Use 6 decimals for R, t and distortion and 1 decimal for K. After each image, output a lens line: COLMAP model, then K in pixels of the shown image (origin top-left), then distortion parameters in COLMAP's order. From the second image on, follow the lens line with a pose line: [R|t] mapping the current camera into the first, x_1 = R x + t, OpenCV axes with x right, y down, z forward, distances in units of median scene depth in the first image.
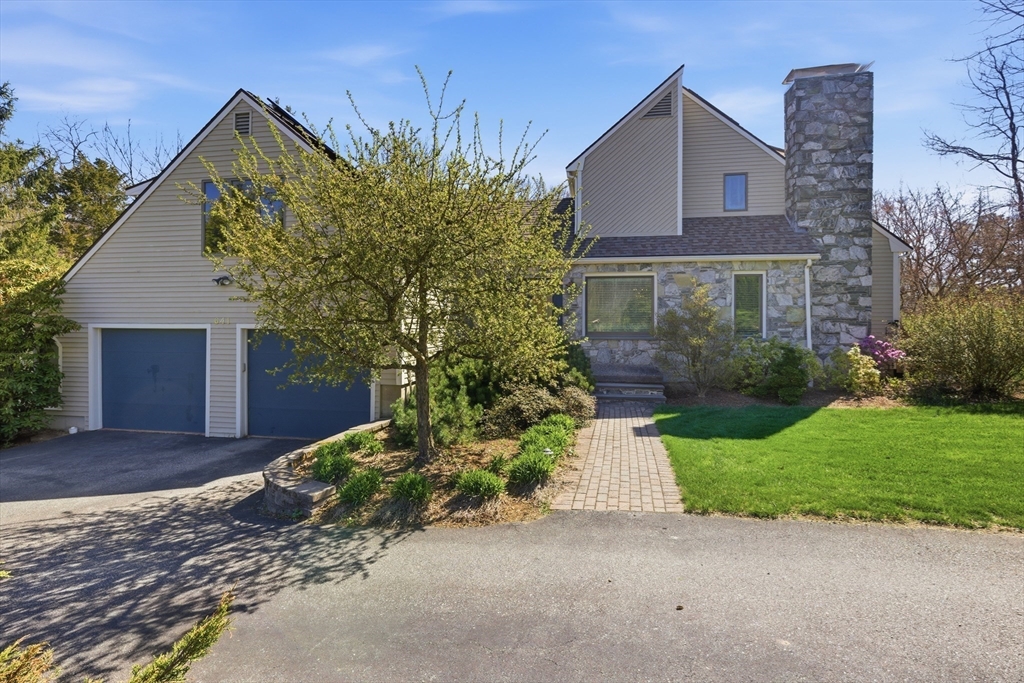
lens RADIAL K [[474.5, 0, 521.1], [0, 474.5, 322.7], [0, 0, 1]] dist [0.002301, 0.000179]
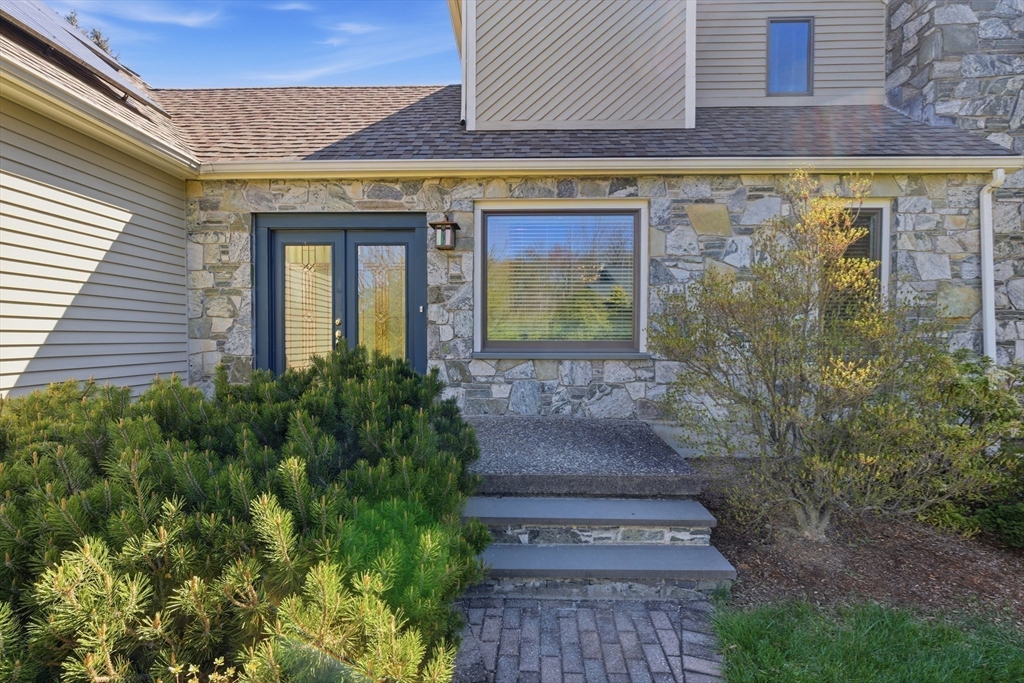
lens RADIAL K [[474.5, 0, 511.9], [0, 474.5, 340.9], [0, 0, 1]] dist [0.002301, 0.000179]
pose [[0.991051, -0.001891, 0.133469, 0.109052], [-0.000485, 0.999842, 0.017766, 0.012085], [-0.133482, -0.017672, 0.990894, 0.595886]]
